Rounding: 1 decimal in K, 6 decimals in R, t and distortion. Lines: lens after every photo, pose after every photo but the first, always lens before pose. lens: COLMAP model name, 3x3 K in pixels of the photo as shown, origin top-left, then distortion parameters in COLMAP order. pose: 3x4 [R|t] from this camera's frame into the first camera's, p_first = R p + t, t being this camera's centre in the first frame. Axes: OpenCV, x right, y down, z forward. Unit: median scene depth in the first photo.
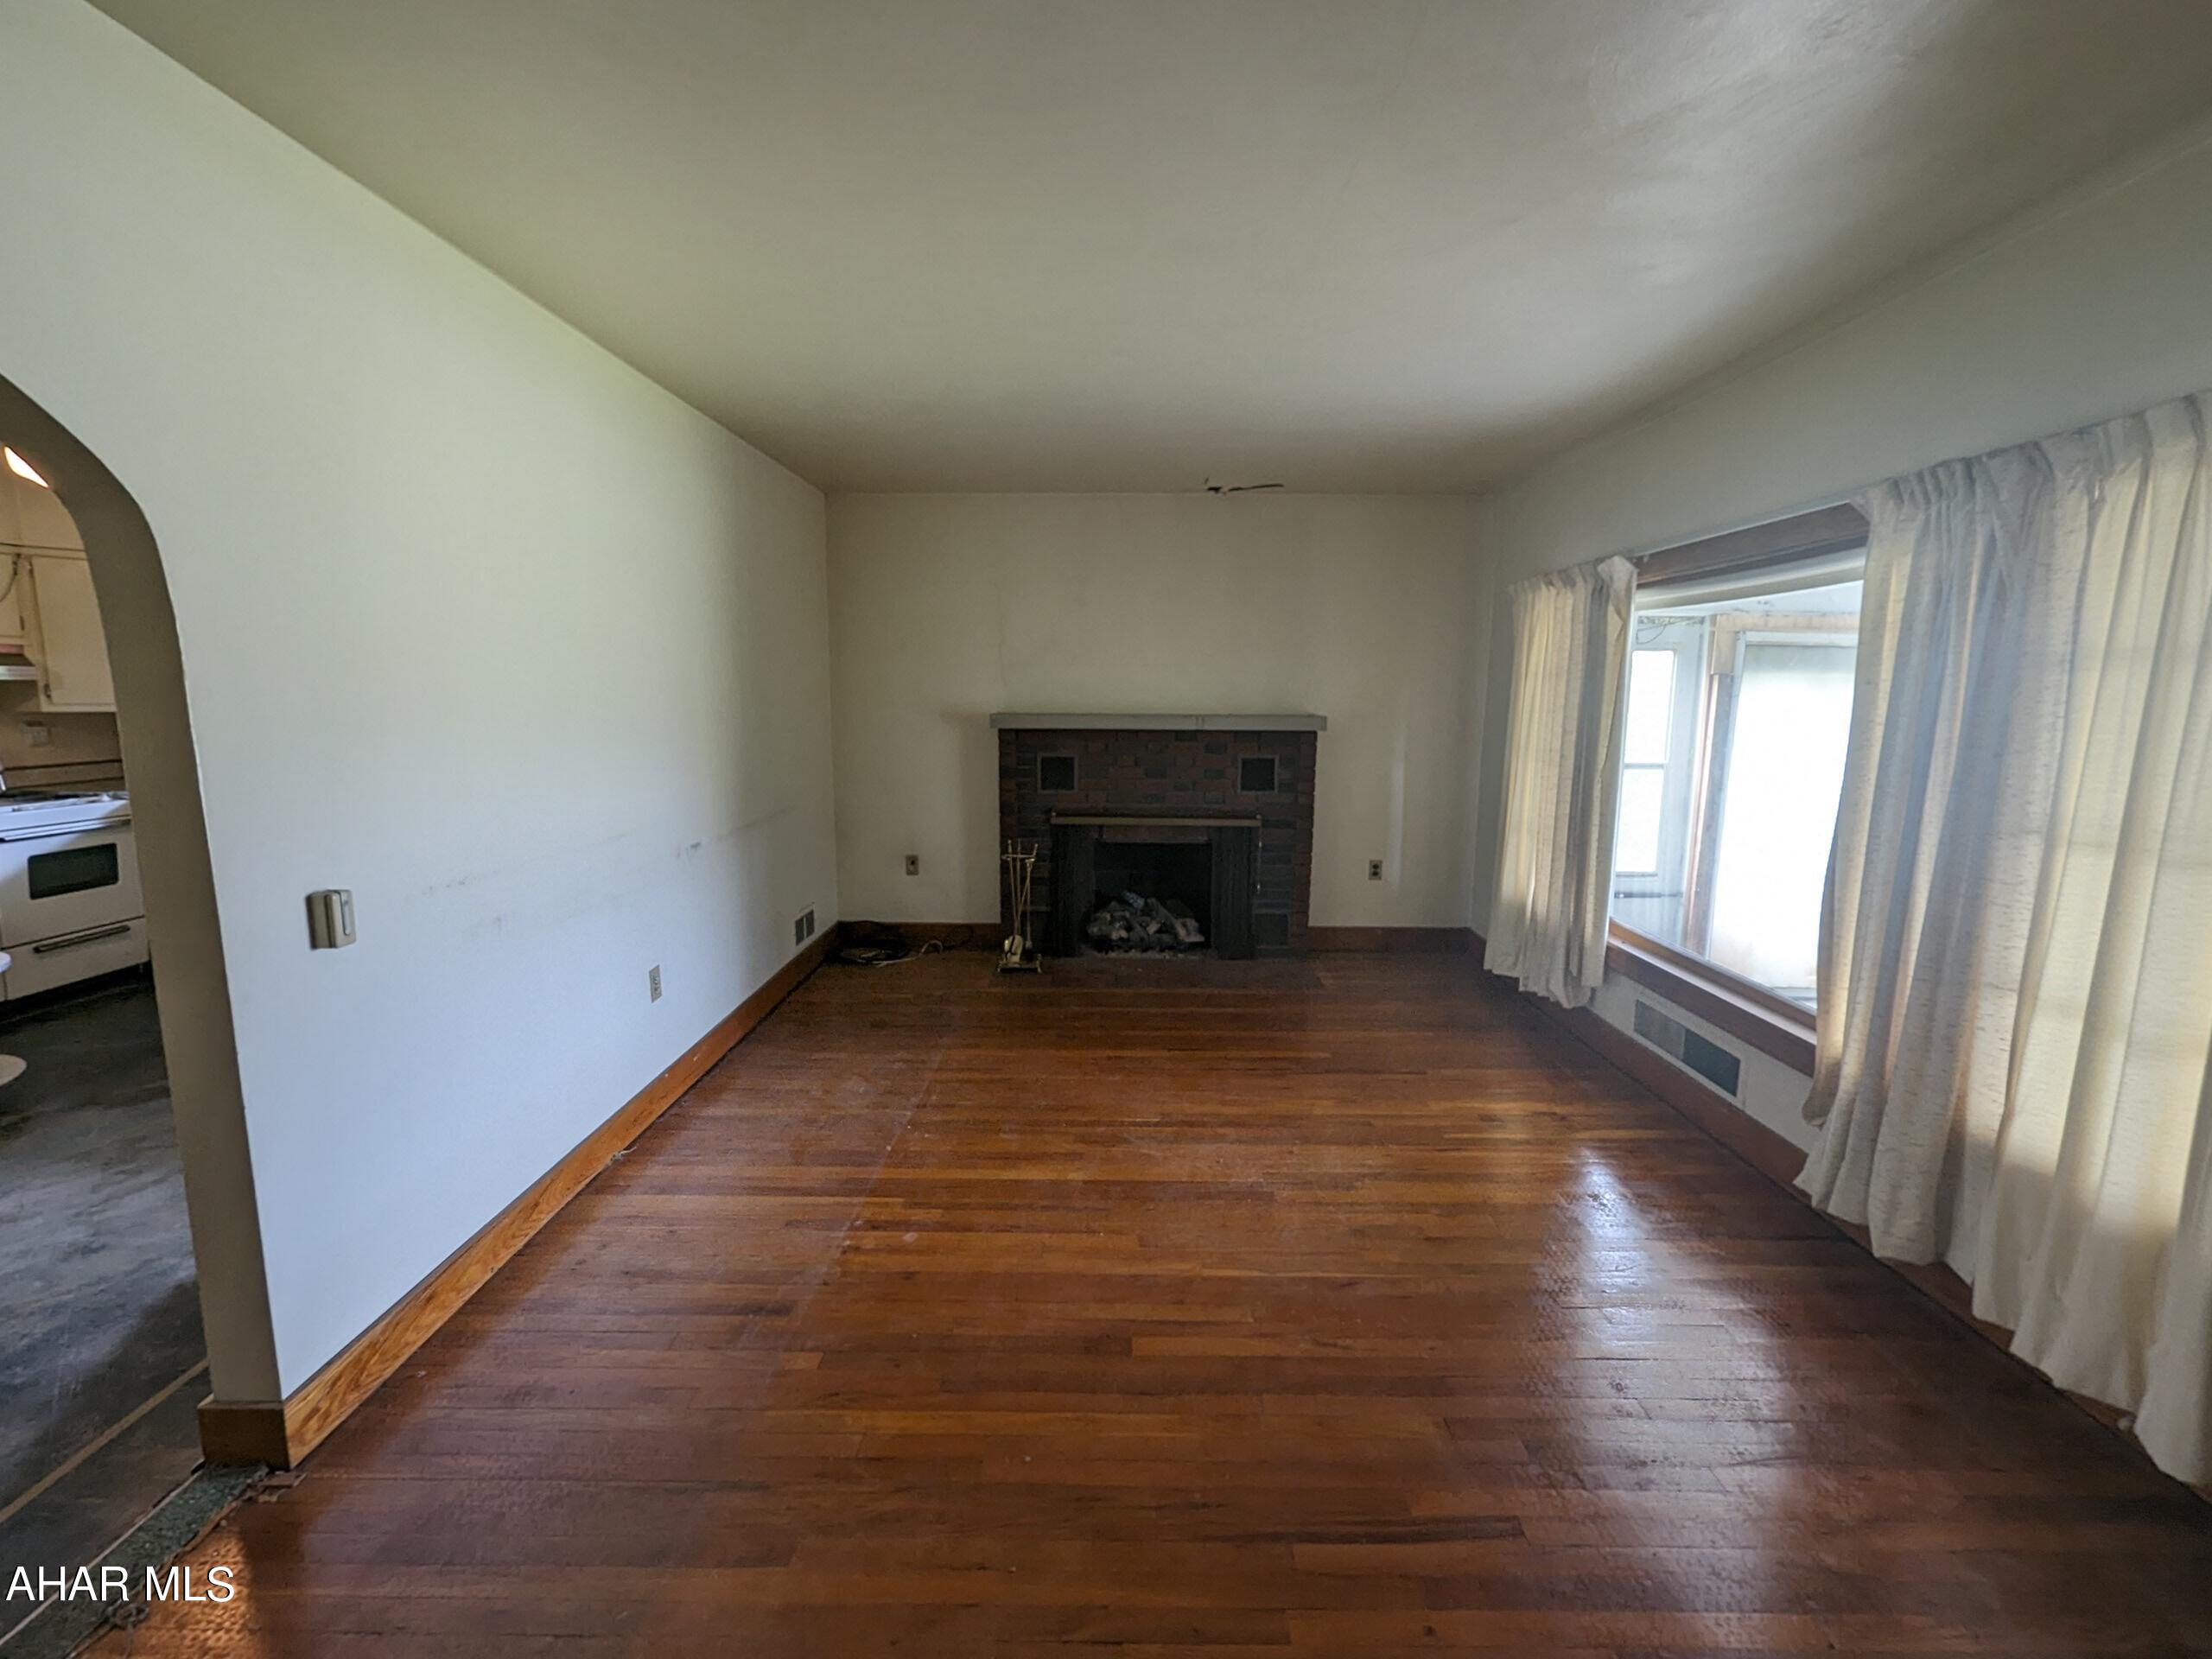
lens RADIAL K [[908.4, 0, 1106.0], [0, 908.4, 829.5], [0, 0, 1]] dist [-0.000306, -0.000168]
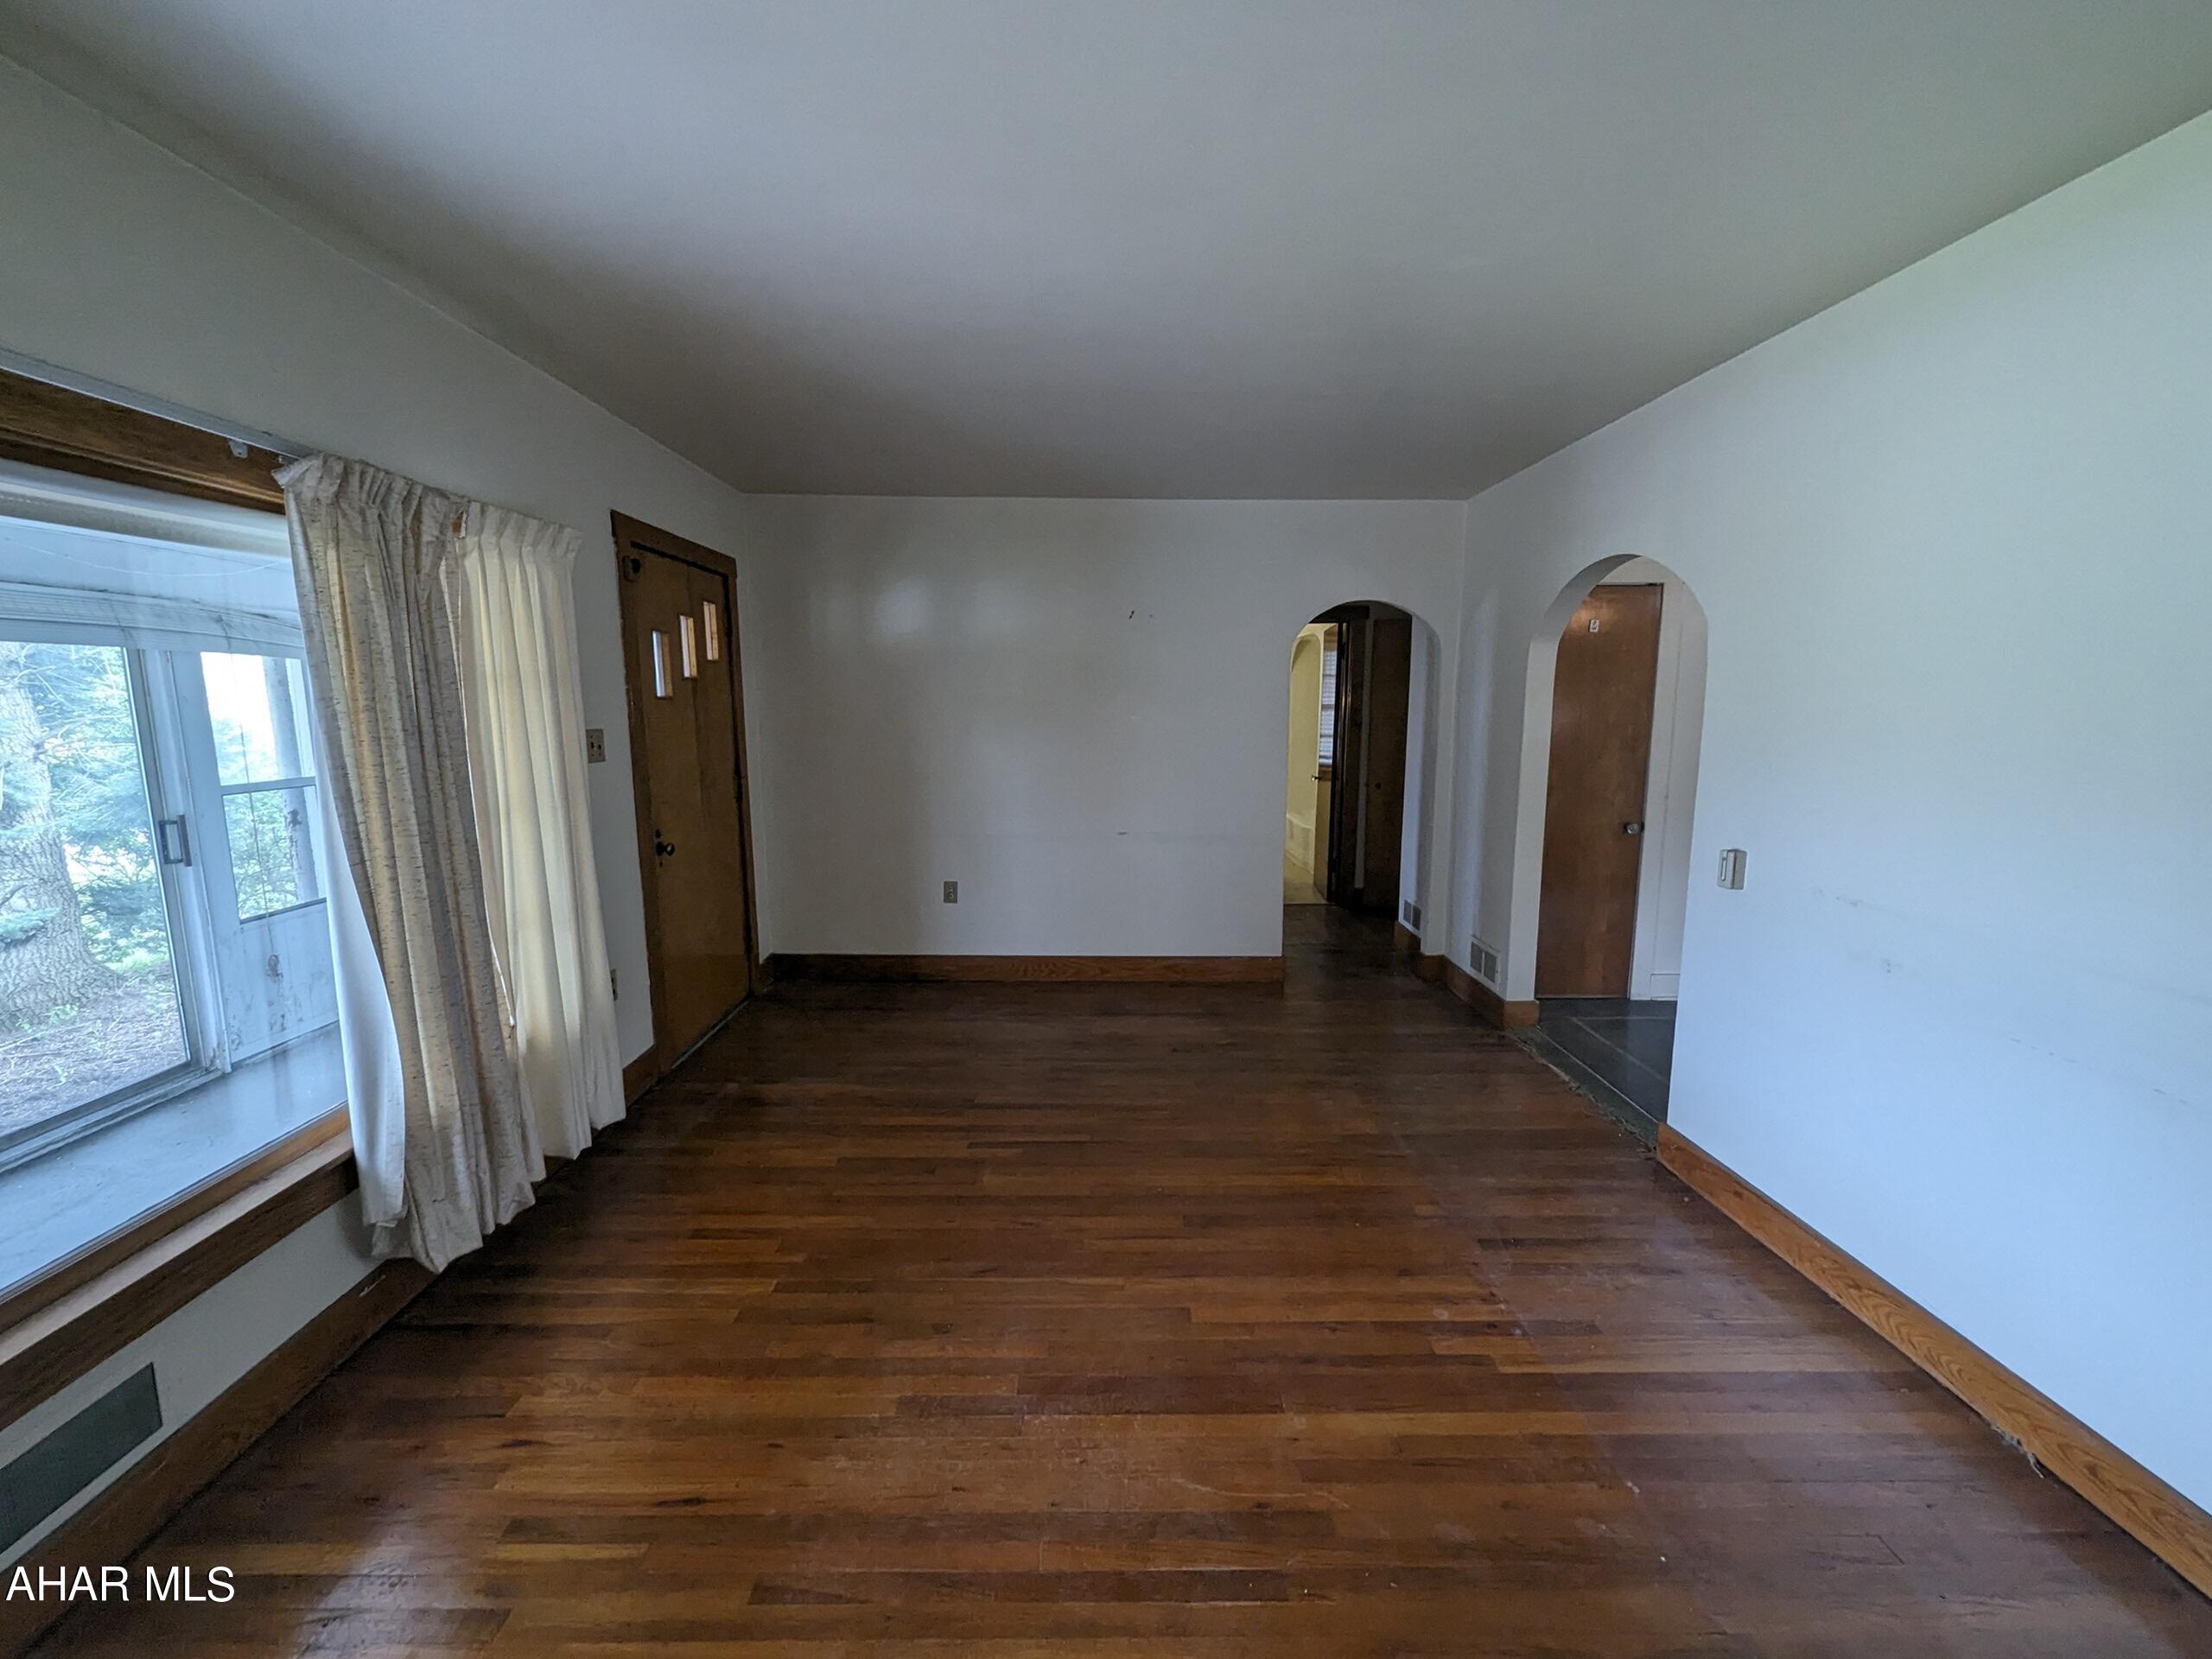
lens RADIAL K [[918.2, 0, 1106.0], [0, 918.2, 829.5], [0, 0, 1]] dist [0.001541, 0.000274]
pose [[-0.999501, -0.006780, -0.030856, 0.148178], [-0.015283, 0.958572, 0.284439, -0.265546], [0.027649, 0.284768, -0.958198, 1.692341]]
